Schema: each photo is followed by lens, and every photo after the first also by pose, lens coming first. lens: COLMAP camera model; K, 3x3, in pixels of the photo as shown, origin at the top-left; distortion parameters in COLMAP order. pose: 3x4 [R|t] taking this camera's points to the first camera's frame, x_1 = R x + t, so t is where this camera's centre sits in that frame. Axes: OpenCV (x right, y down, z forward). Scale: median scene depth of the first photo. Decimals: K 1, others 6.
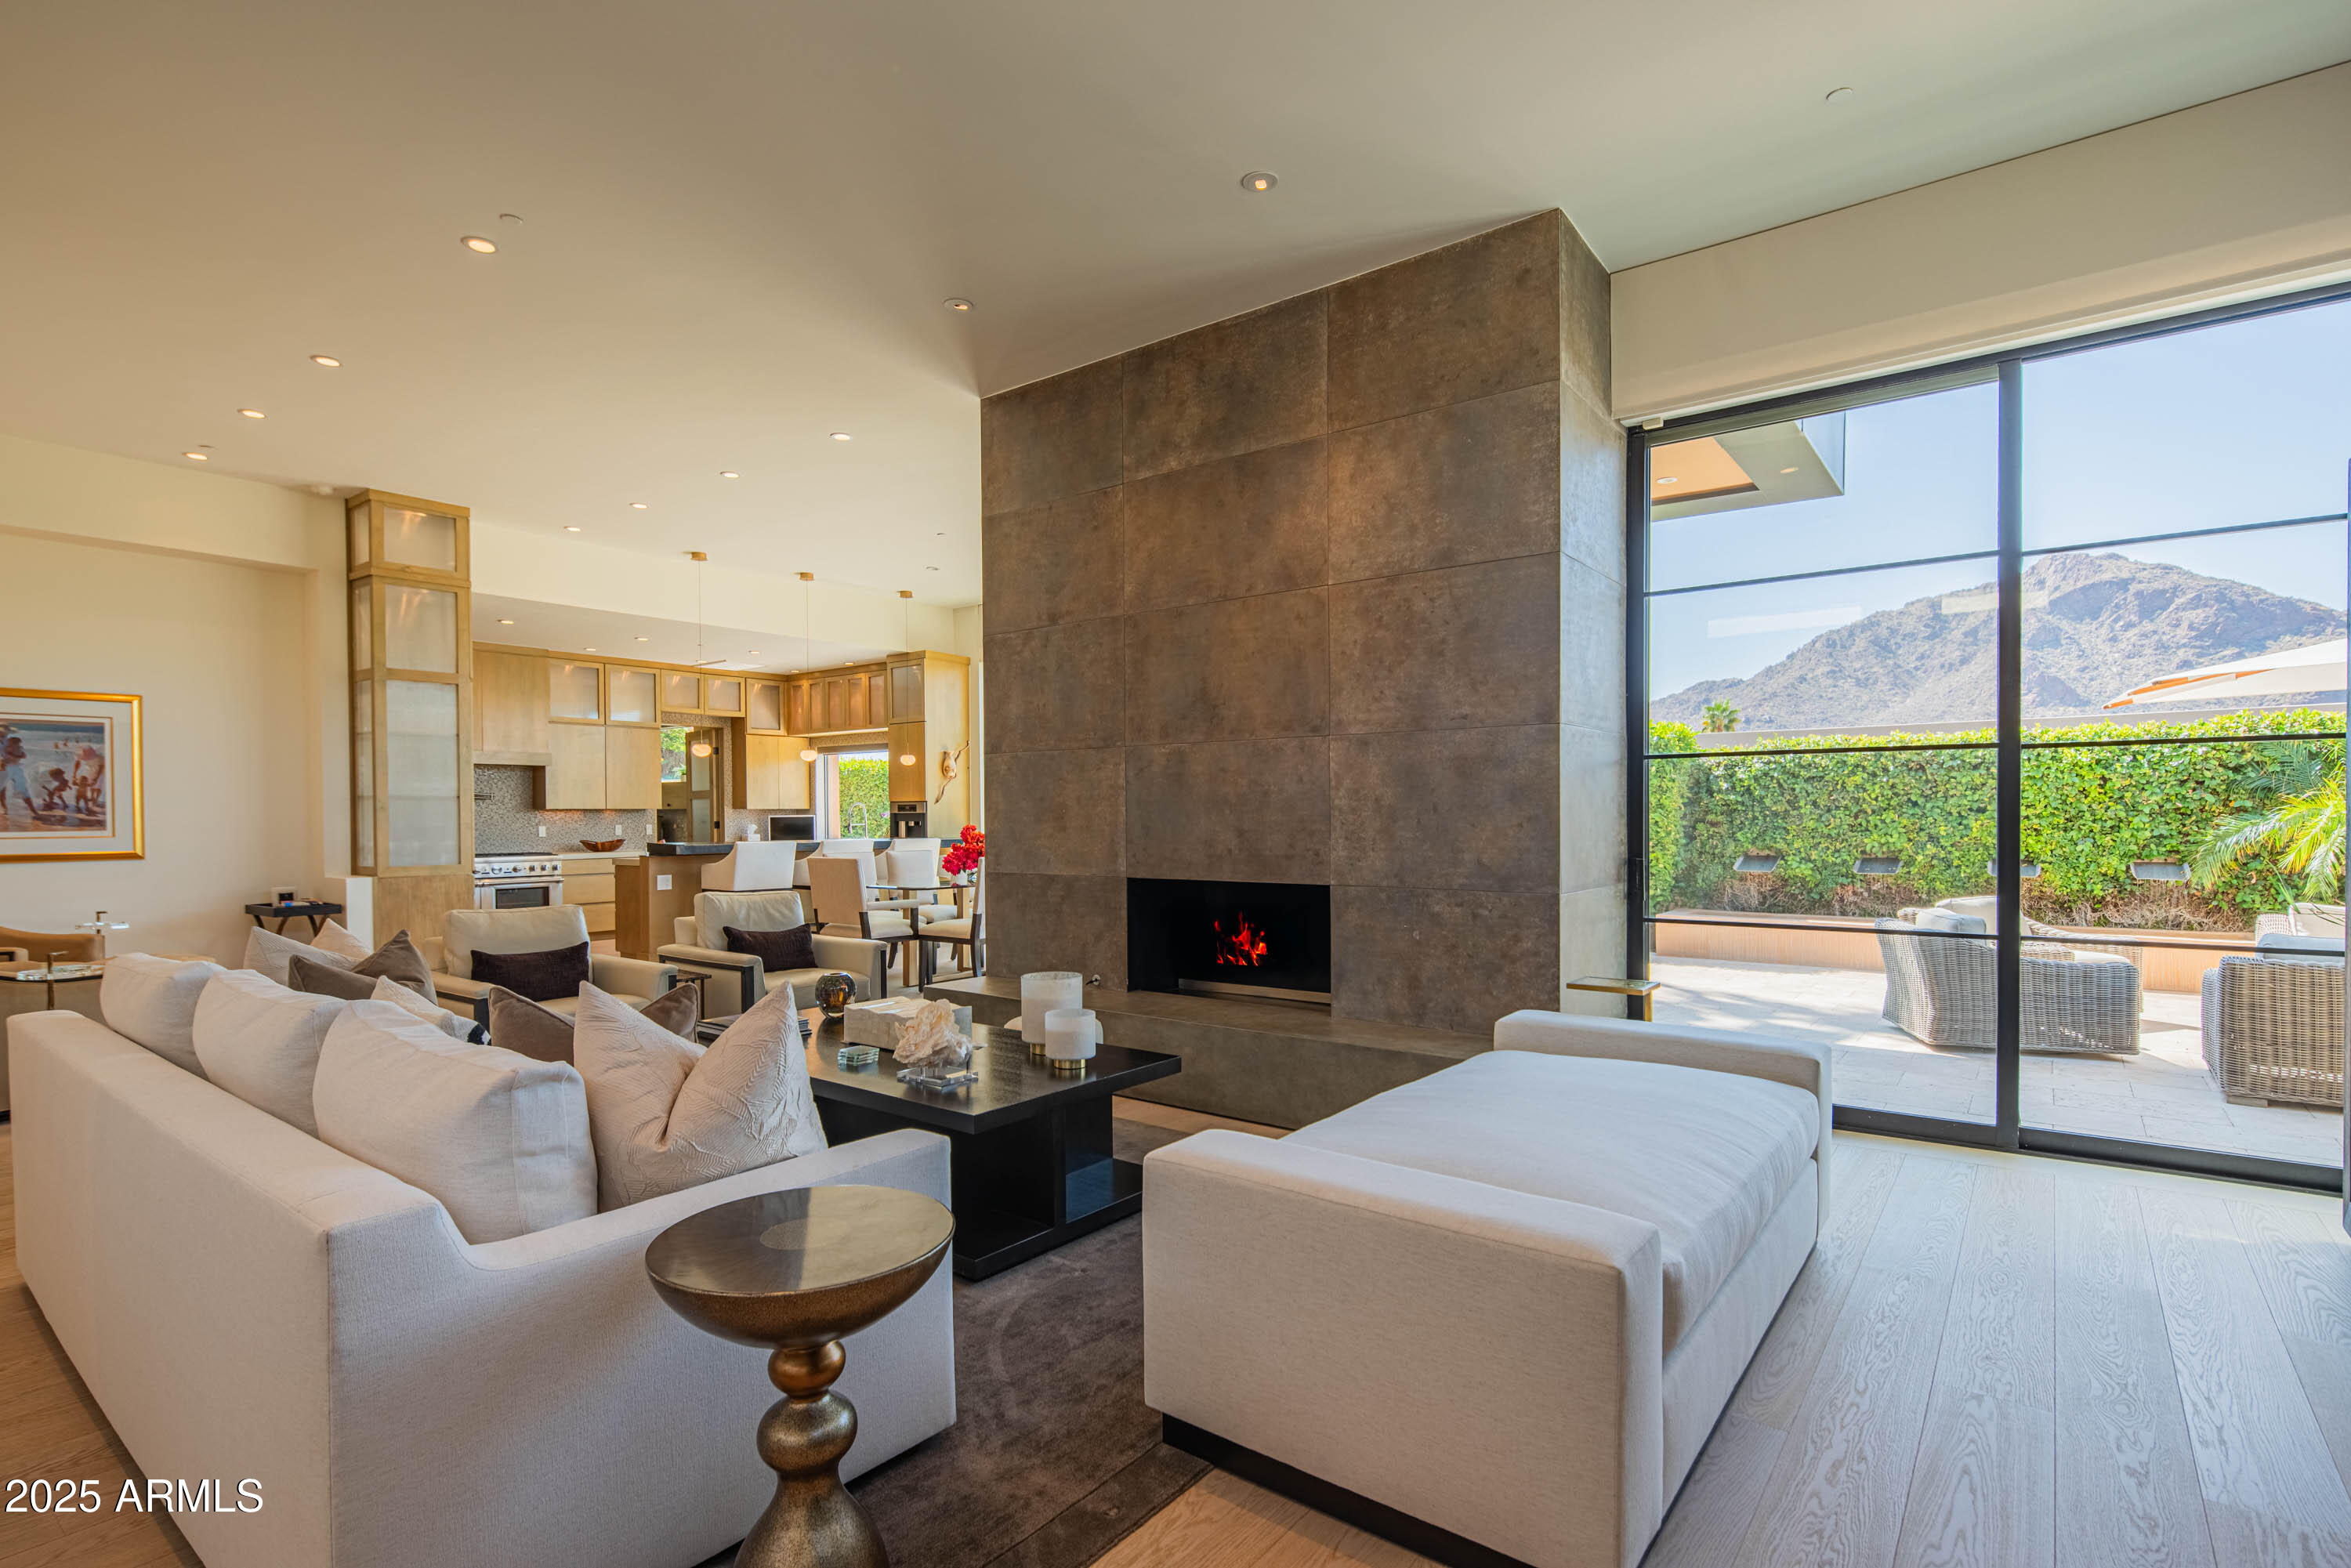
lens RADIAL K [[1137.7, 0, 1191.7], [0, 1137.7, 813.9], [0, 0, 1]] dist [0.010171, -0.003802]
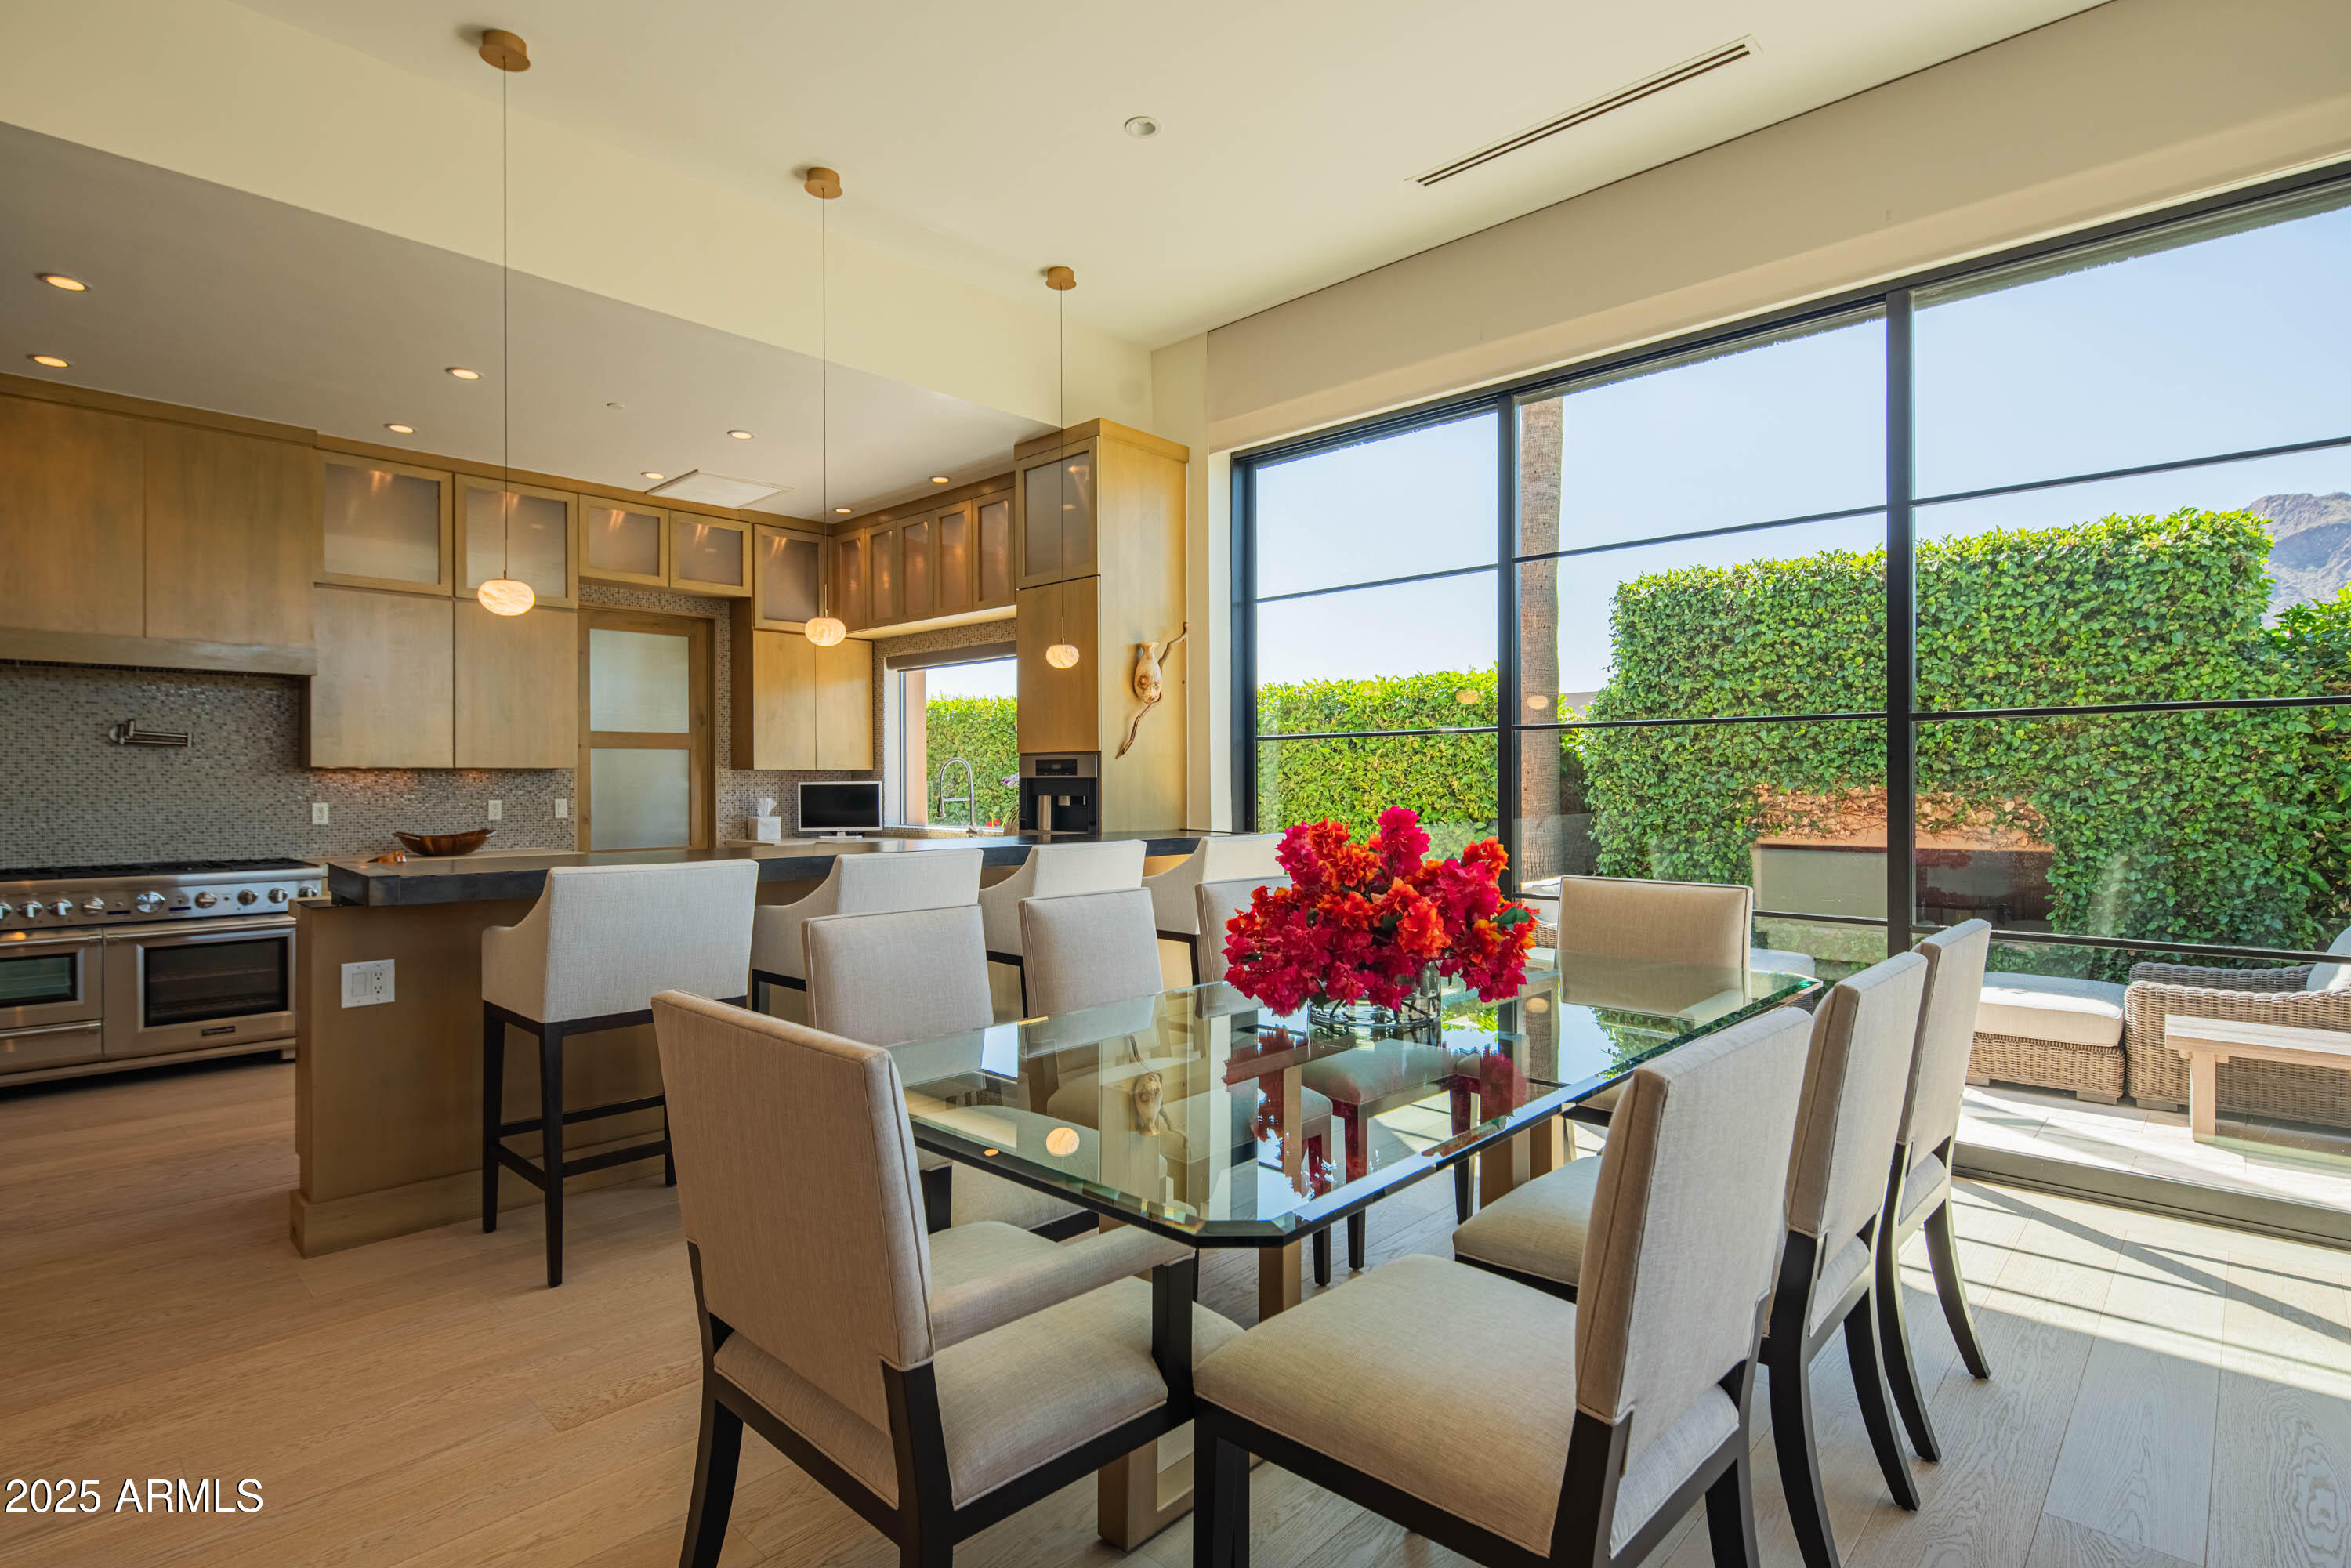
lens RADIAL K [[1137.7, 0, 1178.6], [0, 1137.7, 778.0], [0, 0, 1]] dist [0.010171, -0.003802]
pose [[0.994190, 0.004104, -0.107561, -0.149133], [-0.004220, 0.999991, -0.000853, -0.000832], [0.107556, 0.001302, 0.994198, 0.540096]]
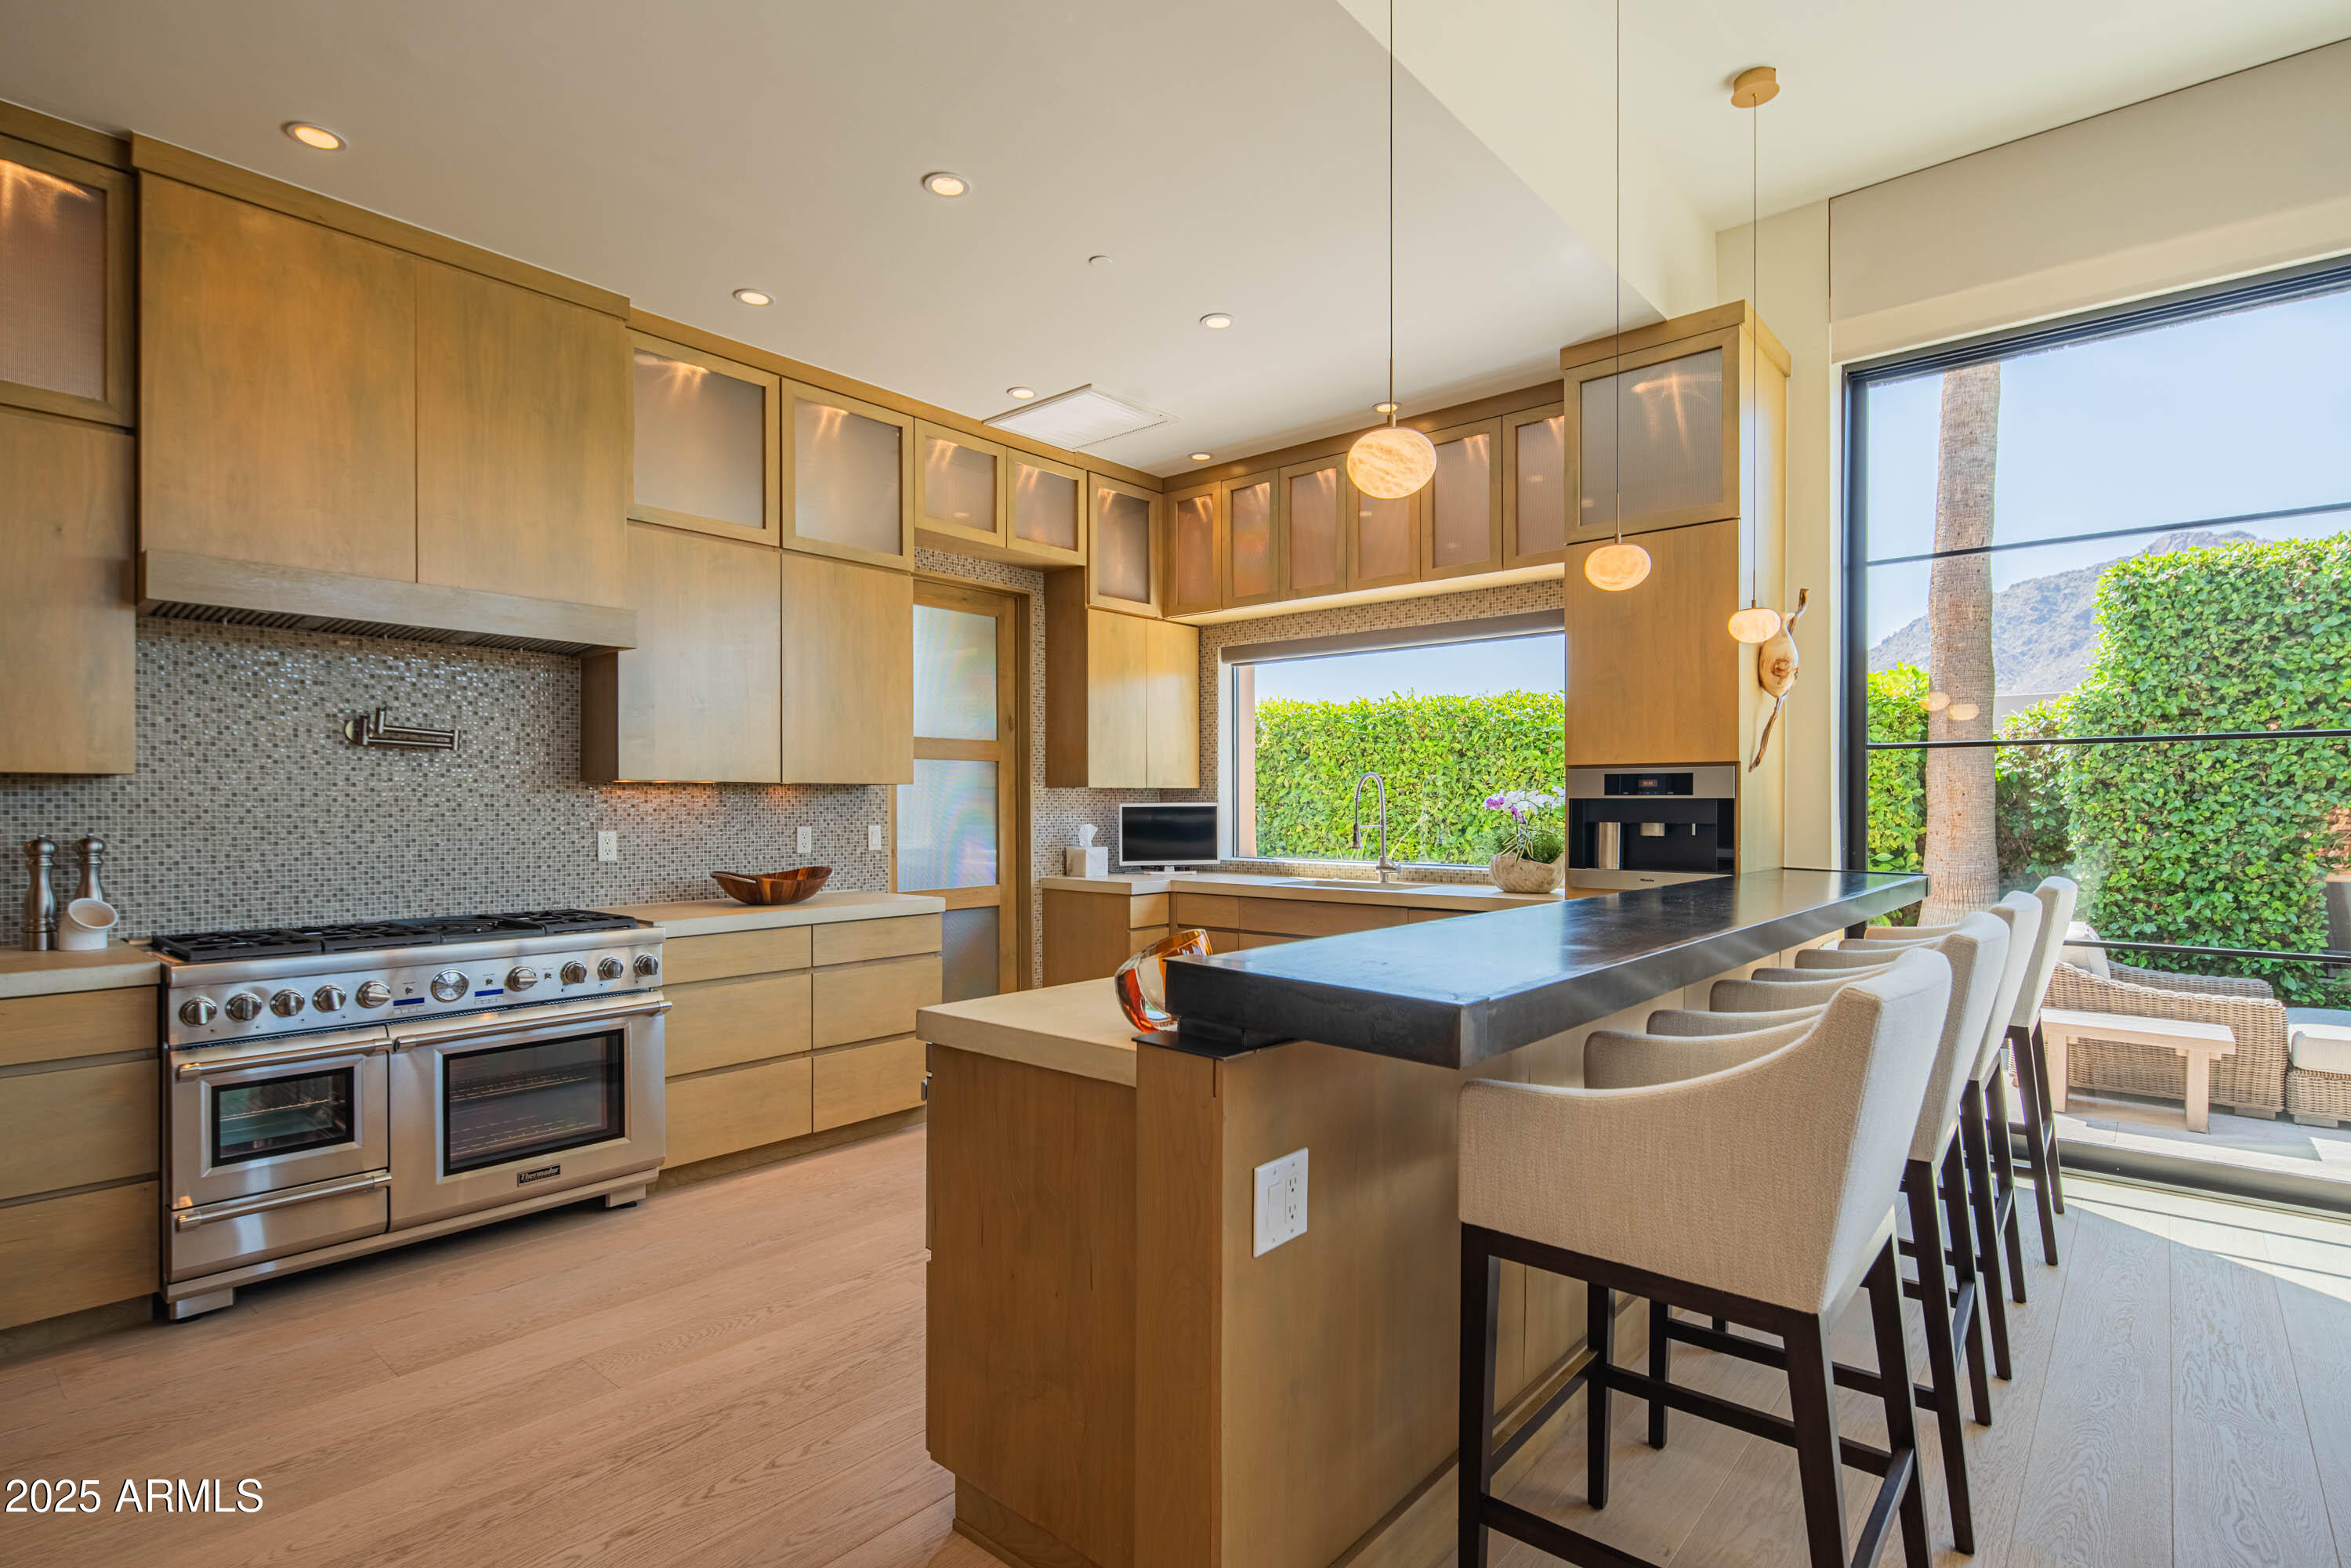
lens RADIAL K [[1137.7, 0, 1179.4], [0, 1137.7, 801.6], [0, 0, 1]] dist [0.010171, -0.003802]
pose [[0.998072, 0.006720, -0.061701, -0.364352], [-0.006717, 0.999977, 0.000264, 0.000683], [0.061702, 0.000151, 0.998095, 0.646816]]
